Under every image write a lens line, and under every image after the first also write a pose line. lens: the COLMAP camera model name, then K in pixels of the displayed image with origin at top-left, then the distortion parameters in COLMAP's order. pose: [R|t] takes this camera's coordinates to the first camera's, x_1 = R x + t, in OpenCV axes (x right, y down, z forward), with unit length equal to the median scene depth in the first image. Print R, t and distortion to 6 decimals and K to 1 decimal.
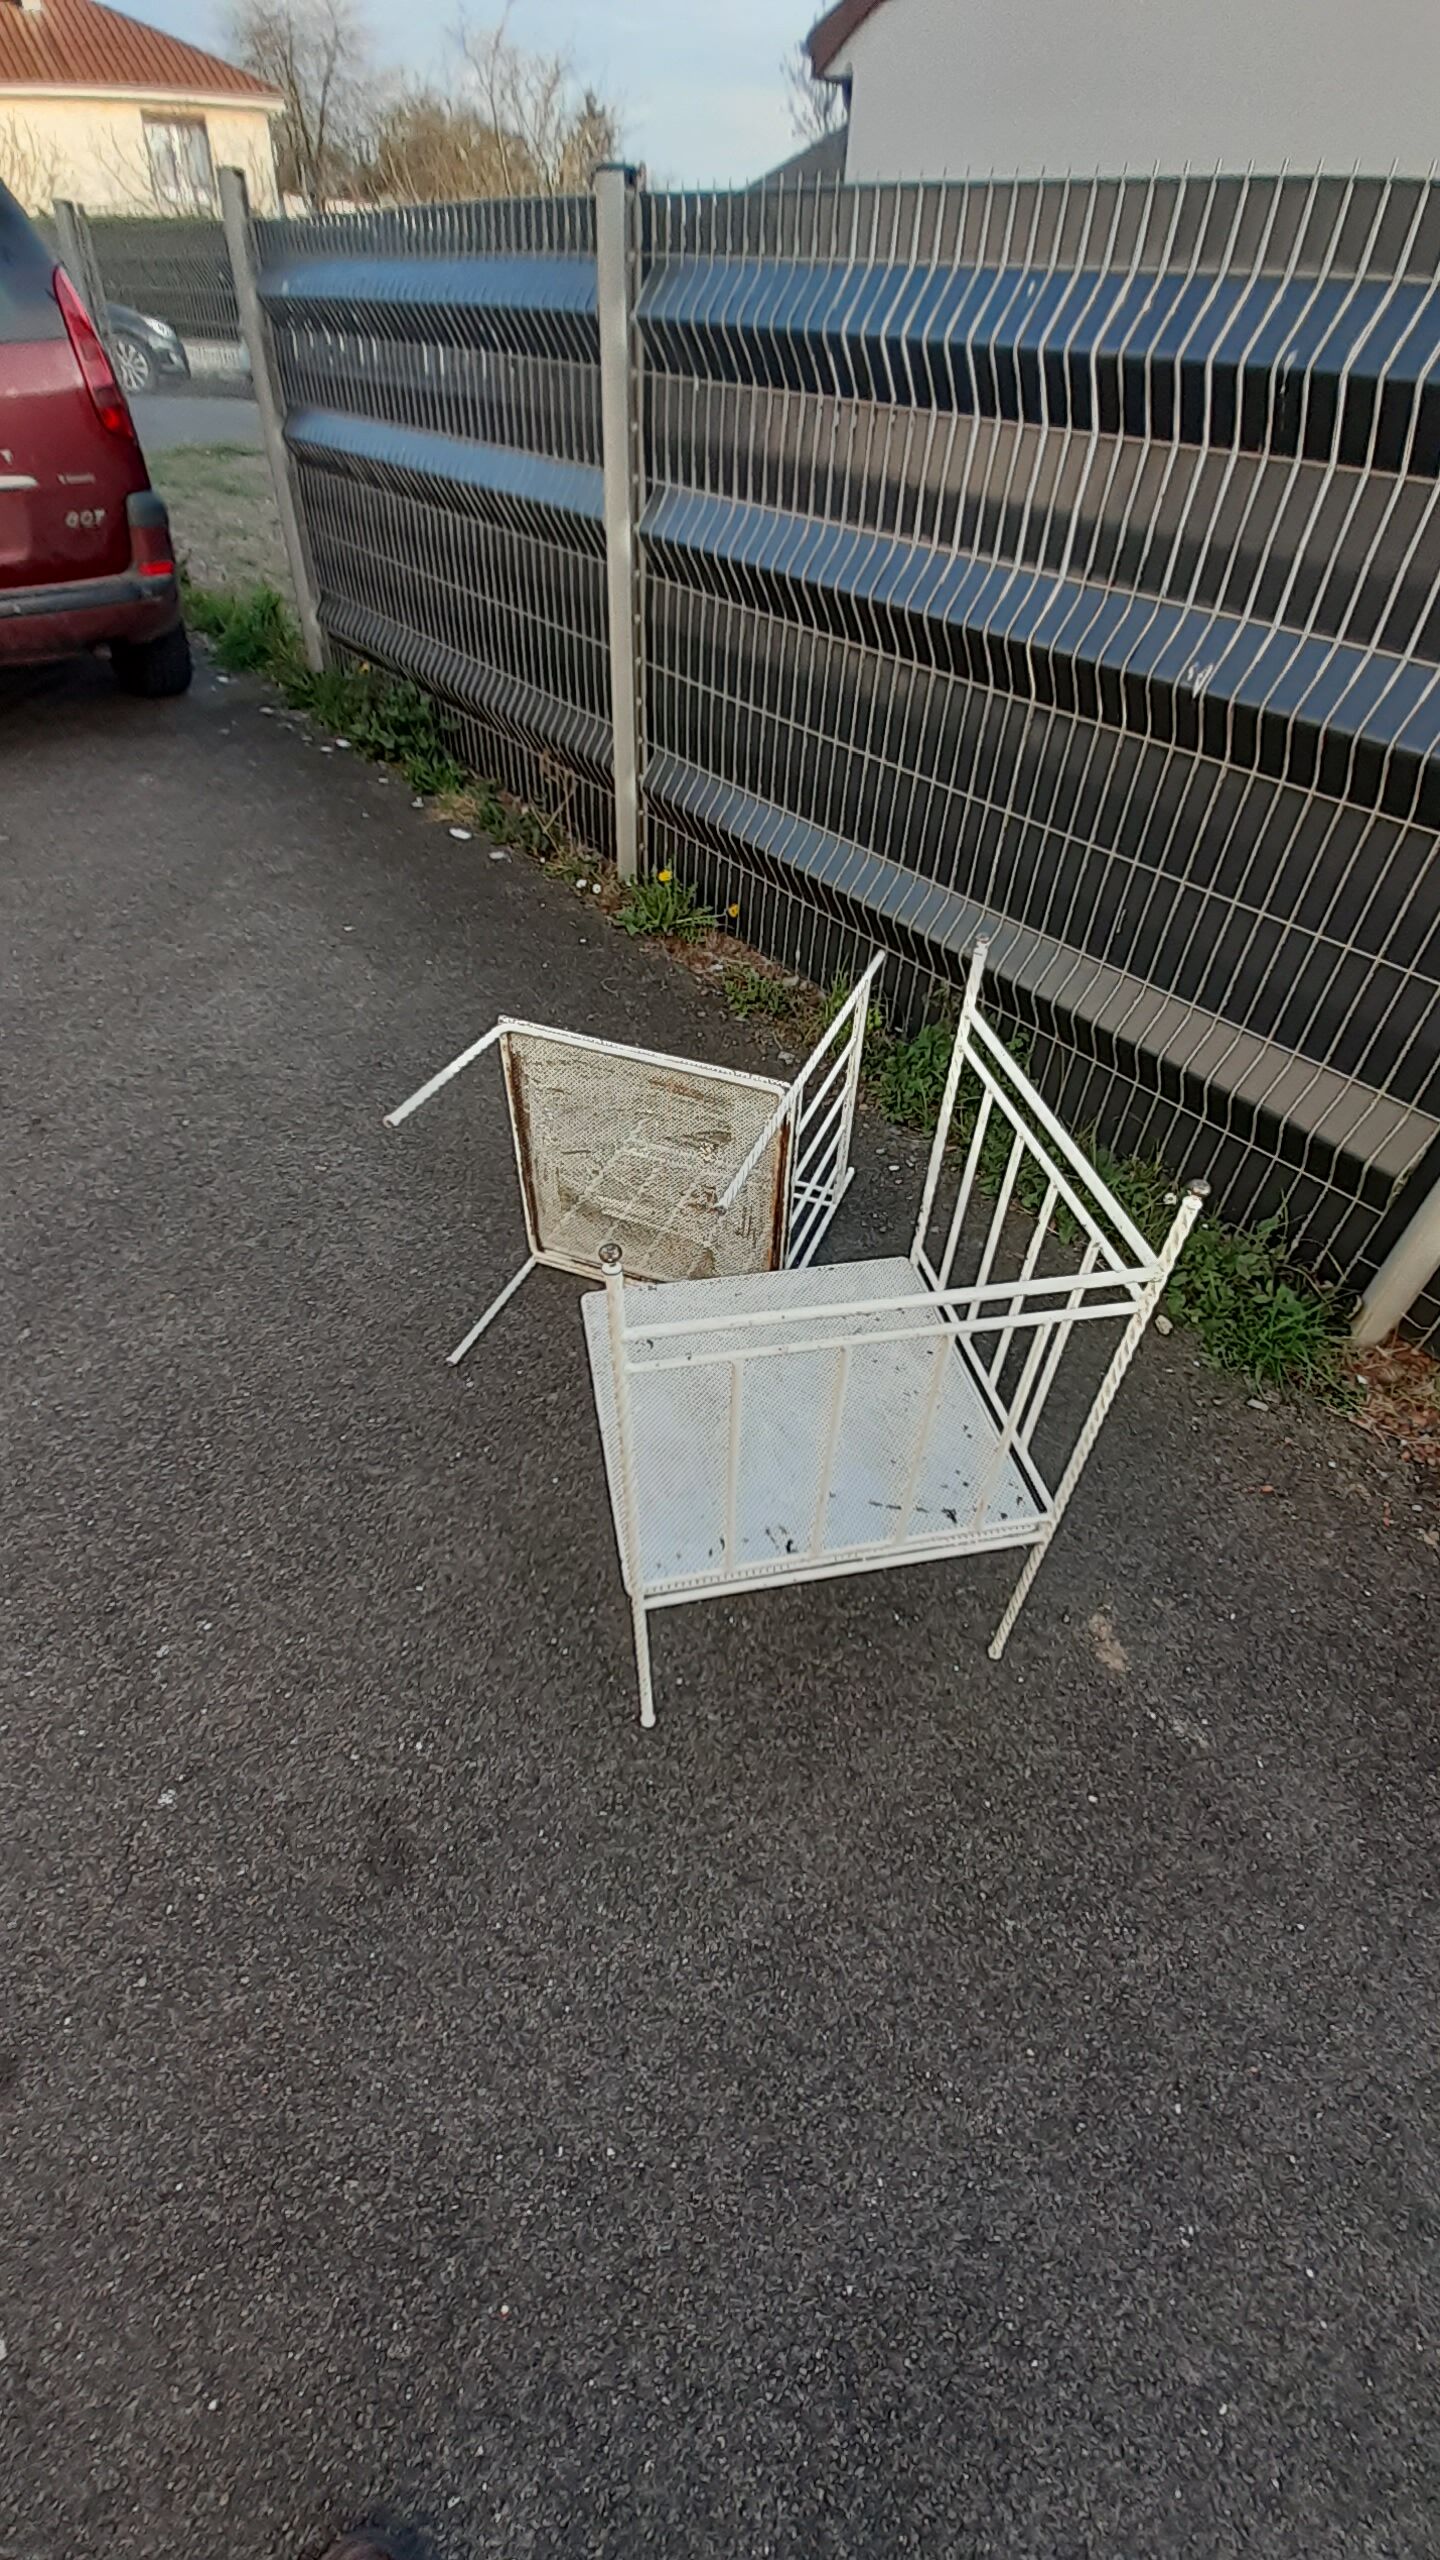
lens RADIAL K [[994.8, 0, 742.3], [0, 994.8, 1317.8], [0, 0, 1]] dist [0.024413, -0.018057]
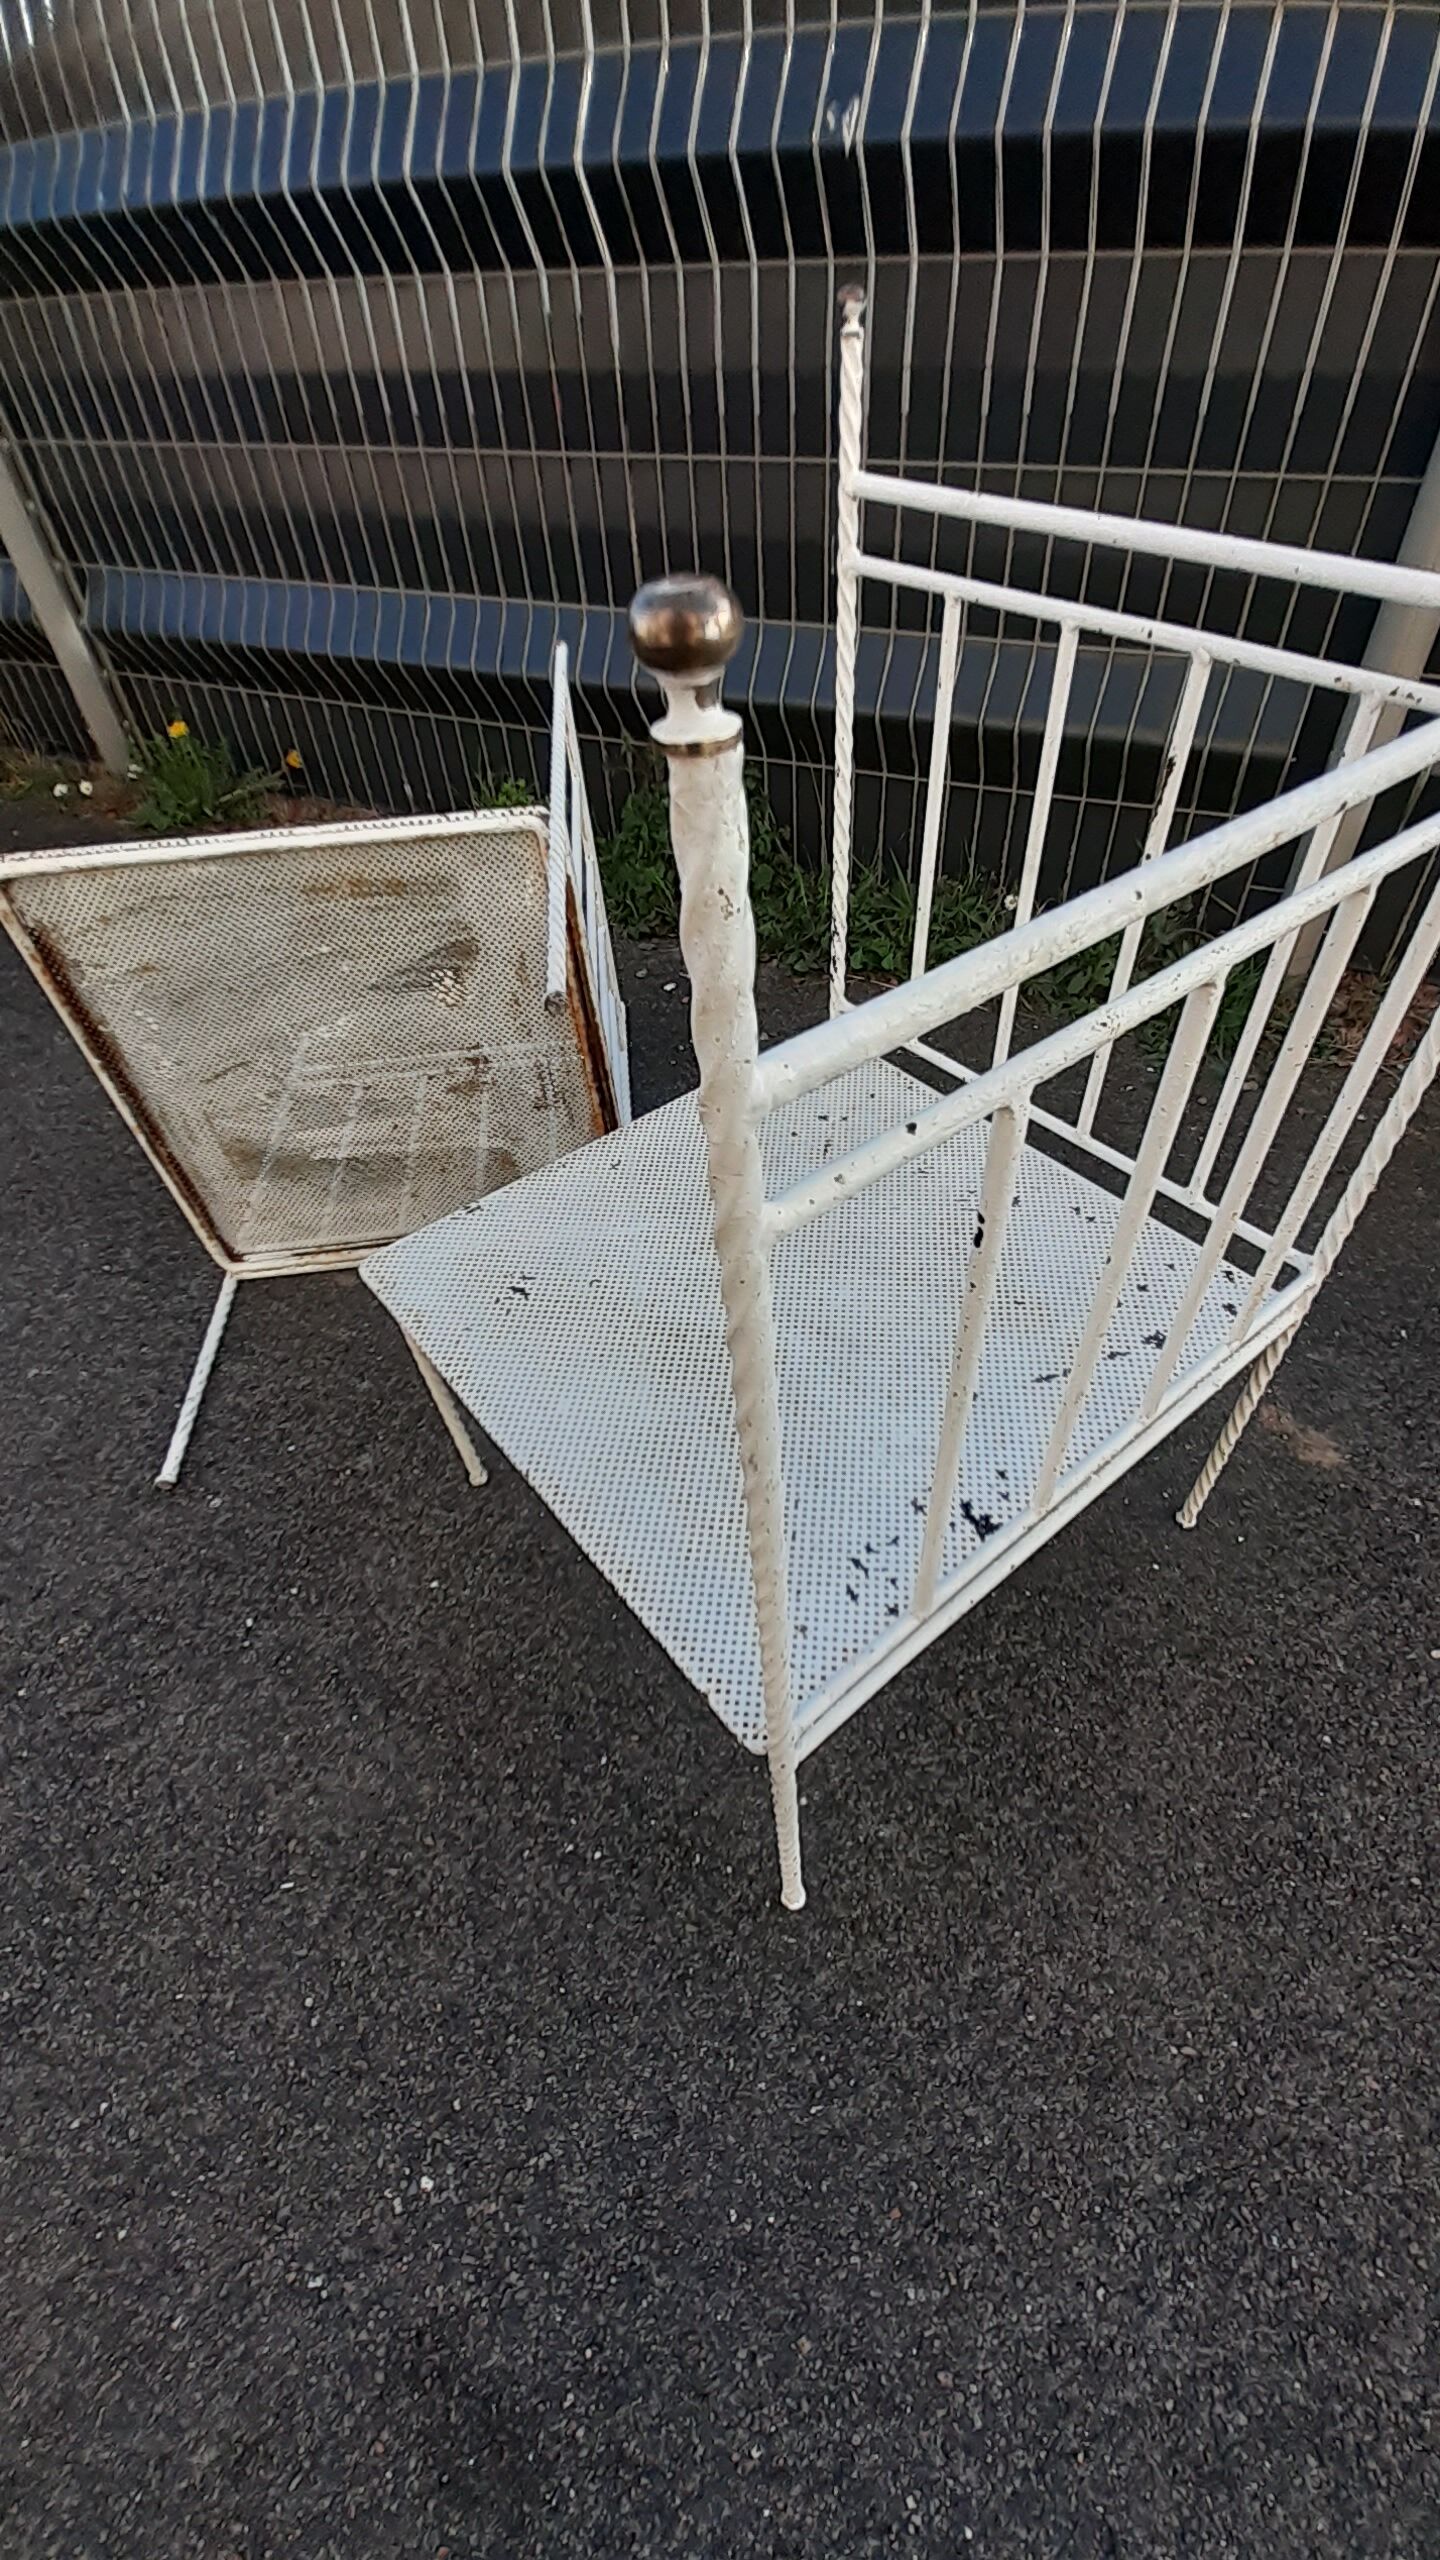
lens RADIAL K [[994.8, 0, 742.3], [0, 994.8, 1317.8], [0, 0, 1]] dist [0.024413, -0.018057]
pose [[0.886293, -0.393861, 0.243637, -0.099089], [0.378856, 0.919164, 0.107725, 0.020418], [-0.266371, -0.003172, 0.963865, 0.350993]]
